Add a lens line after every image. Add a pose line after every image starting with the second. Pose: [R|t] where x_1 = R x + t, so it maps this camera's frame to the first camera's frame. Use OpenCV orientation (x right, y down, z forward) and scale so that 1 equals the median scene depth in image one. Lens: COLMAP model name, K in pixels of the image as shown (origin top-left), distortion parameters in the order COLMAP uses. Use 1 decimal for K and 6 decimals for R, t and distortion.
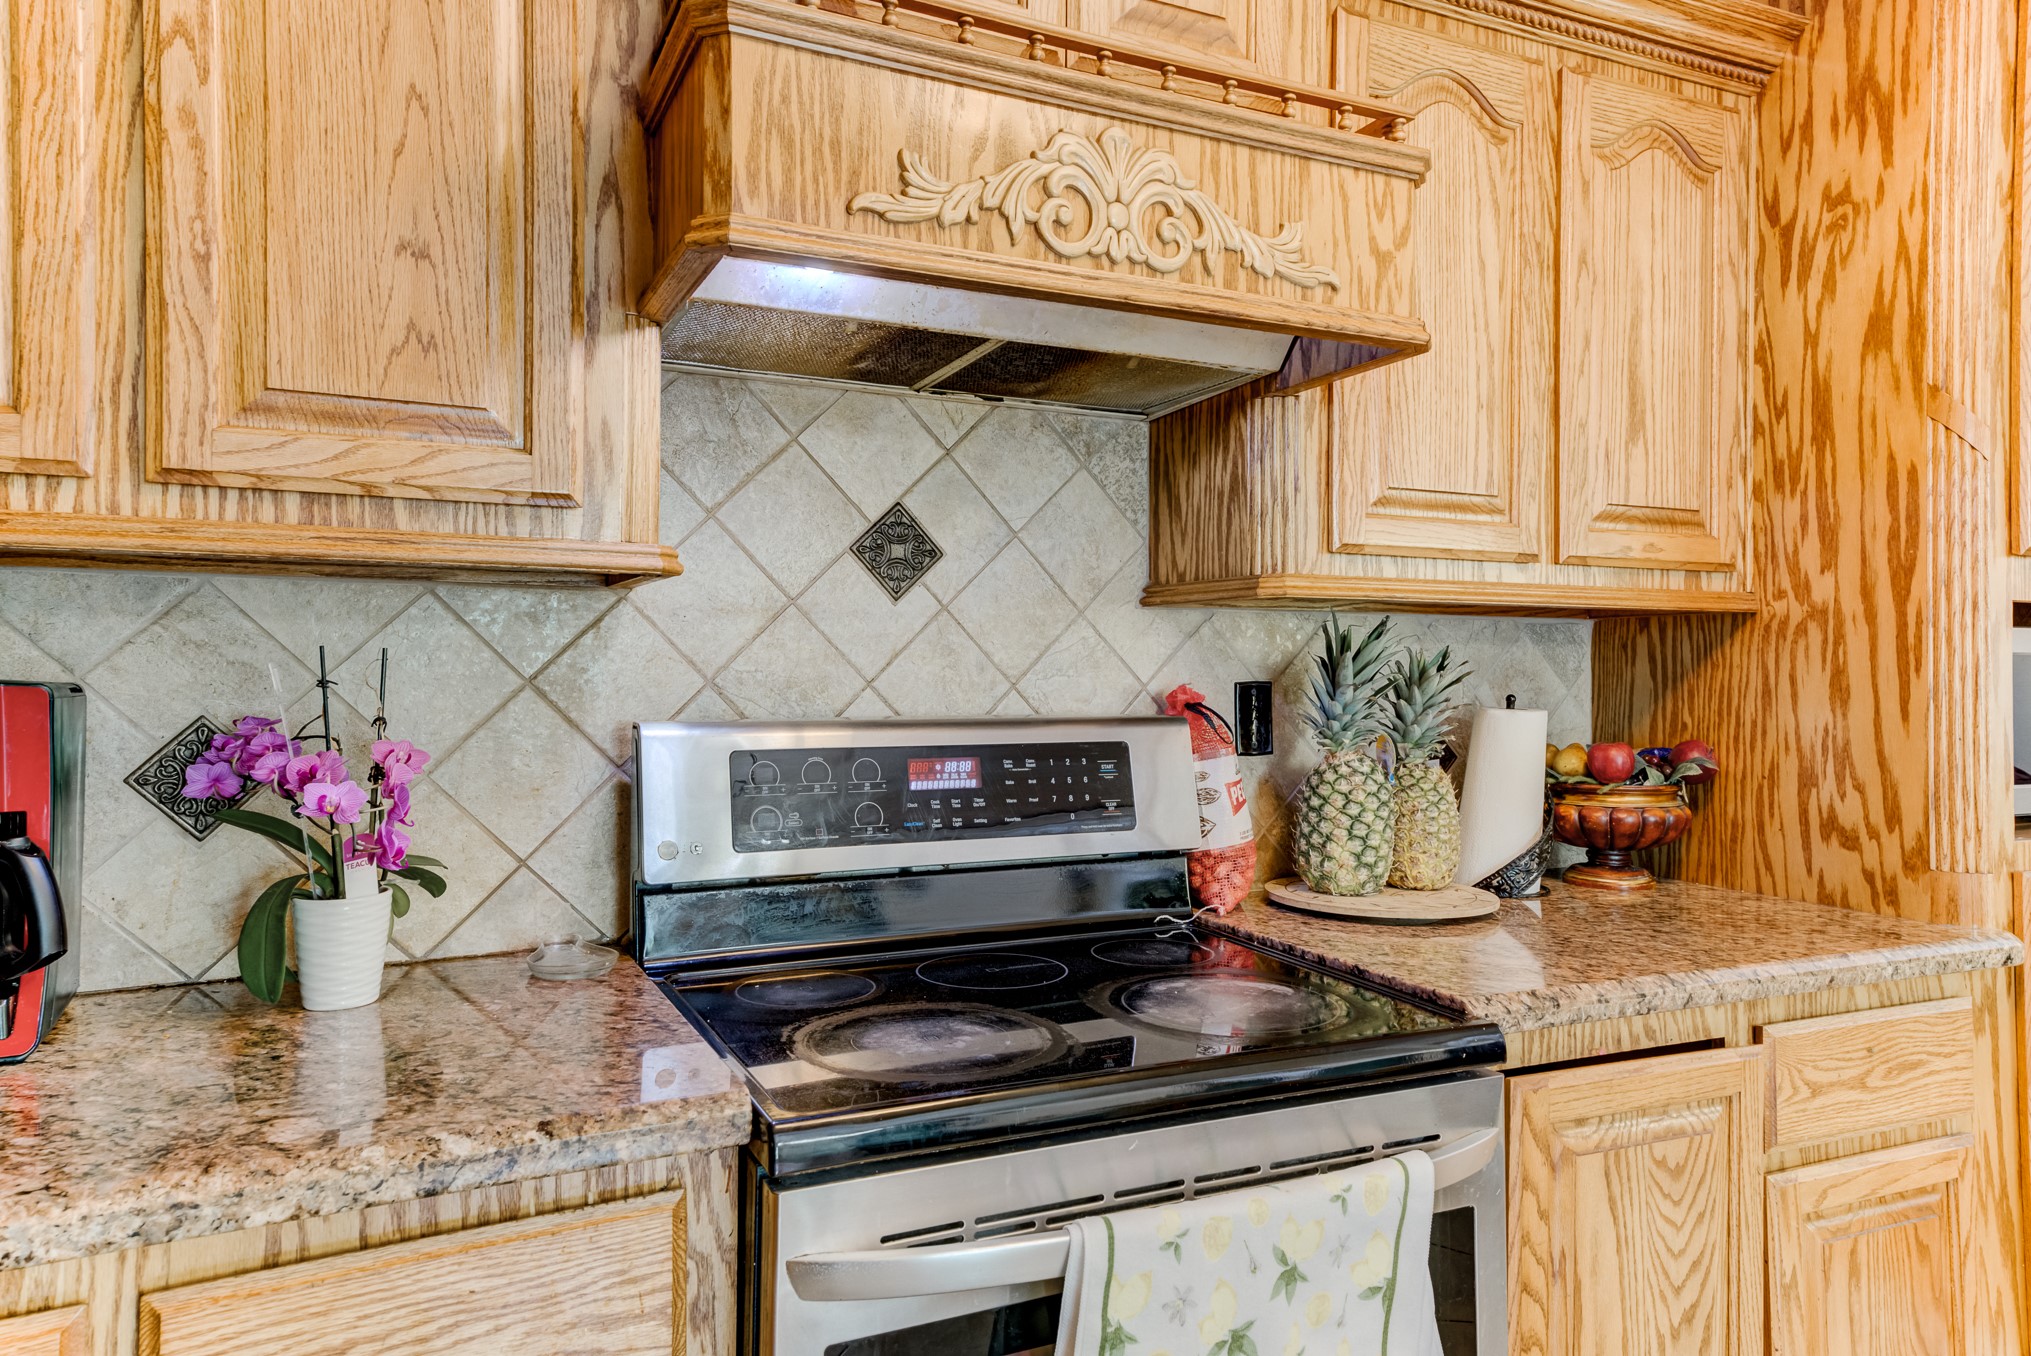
lens RADIAL K [[1359.2, 0, 1032.8], [0, 1359.2, 656.7], [0, 0, 1]] dist [0.027826, -0.007092]
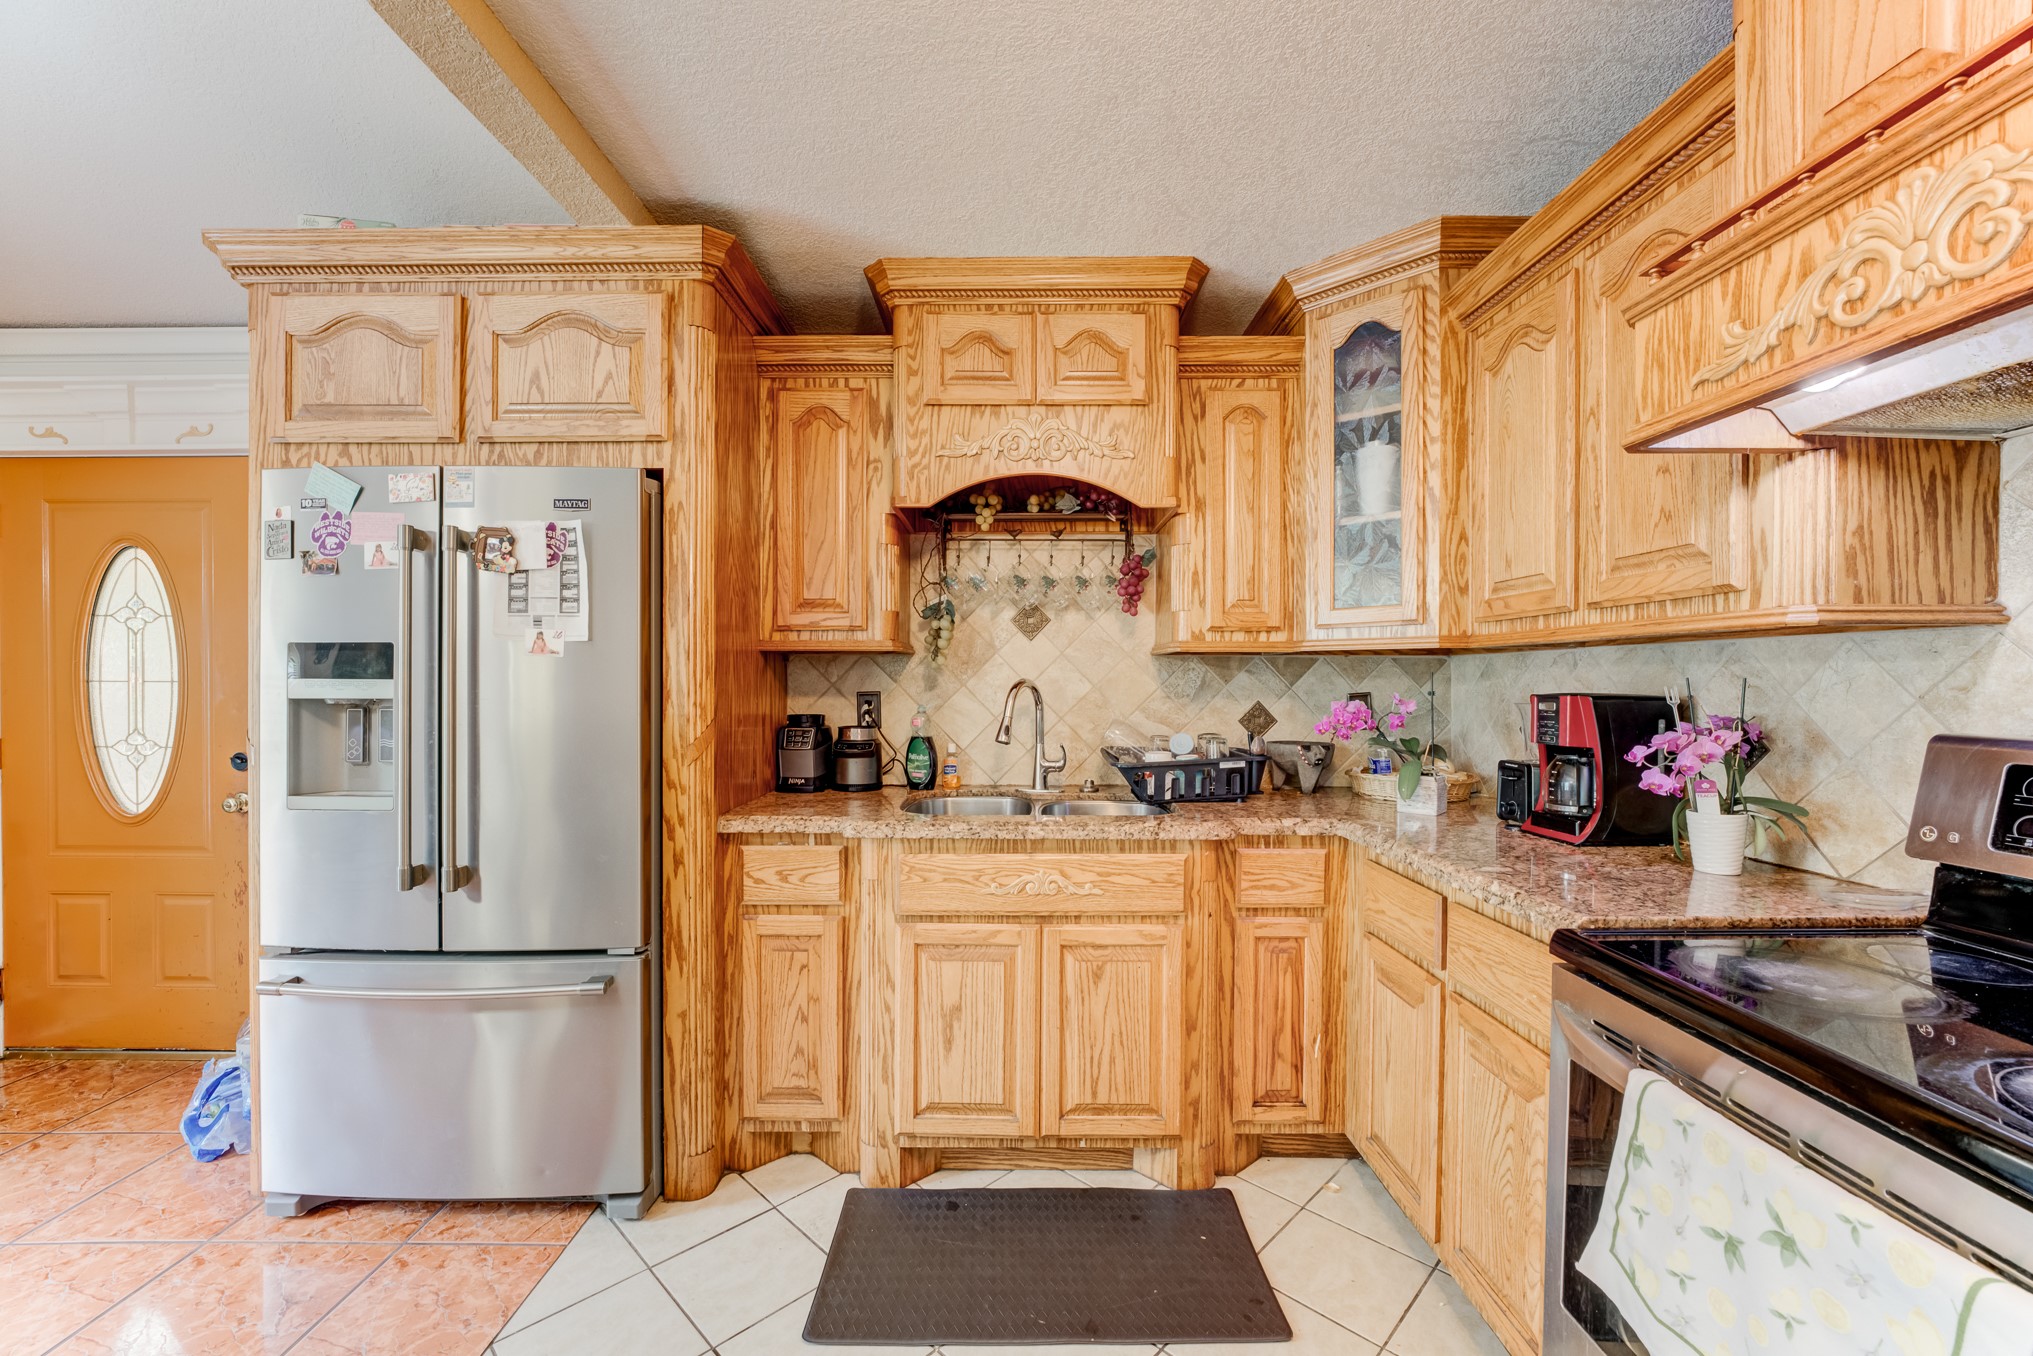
lens RADIAL K [[815.0, 0, 1008.8], [0, 815.0, 694.4], [0, 0, 1]] dist [-0.019344, 0.004176]
pose [[-0.437340, 0.004862, -0.899283, 0.850050], [0.003350, 0.999987, 0.003777, 0.008192], [0.899290, -0.001361, -0.437351, 0.594312]]
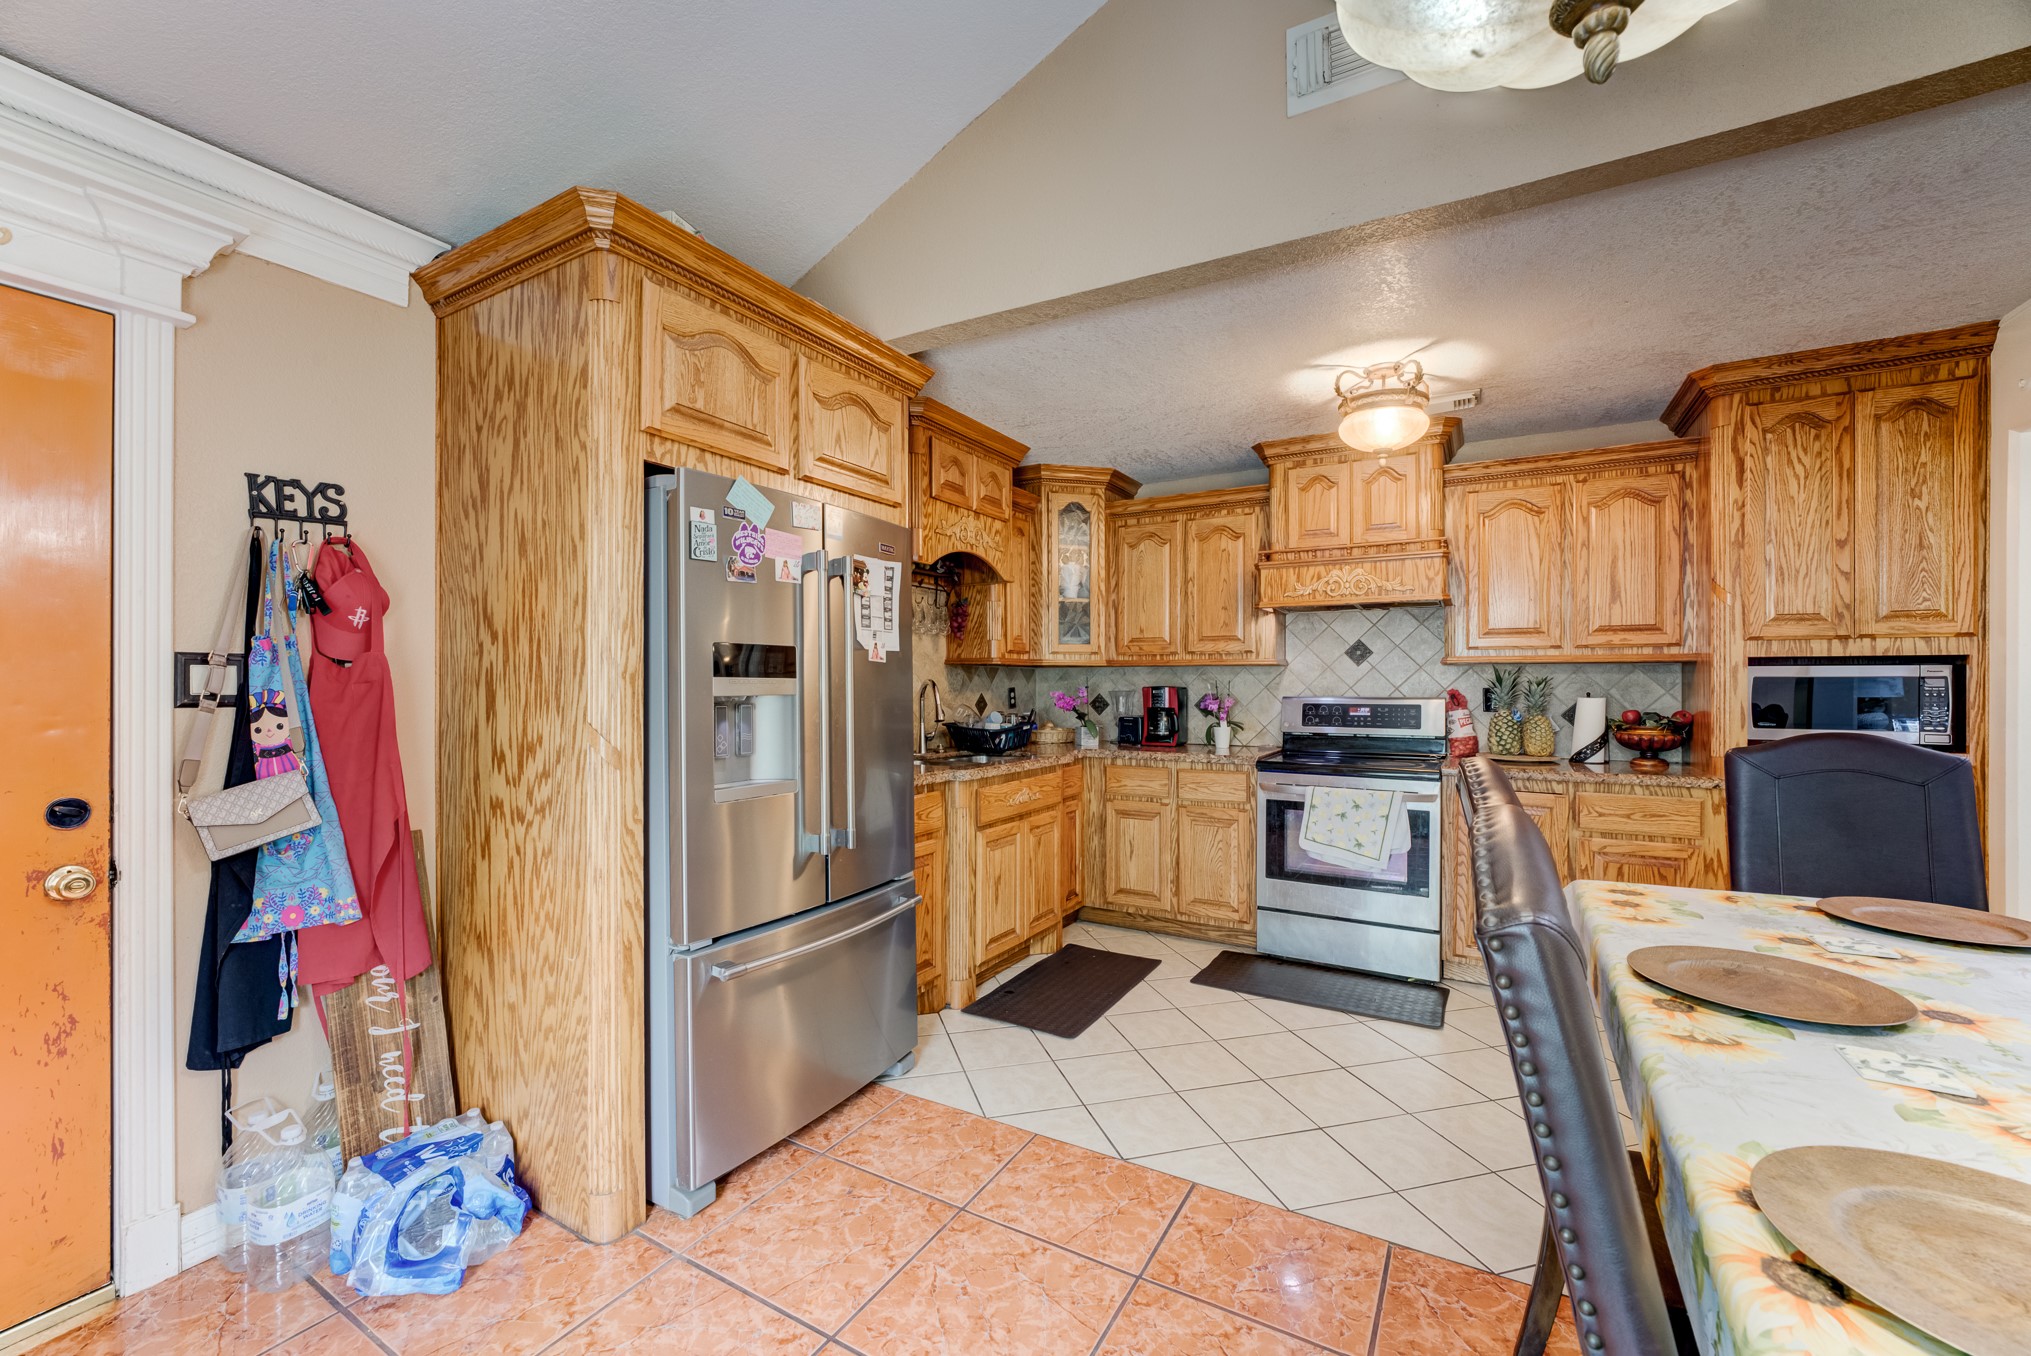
lens RADIAL K [[814.2, 0, 1002.6], [0, 814.2, 682.4], [0, 0, 1]] dist [-0.019344, 0.004176]
pose [[0.547492, -0.007493, -0.836778, 1.597537], [0.009480, 0.999951, -0.002751, 0.001136], [0.836757, -0.006426, 0.547536, -1.374104]]
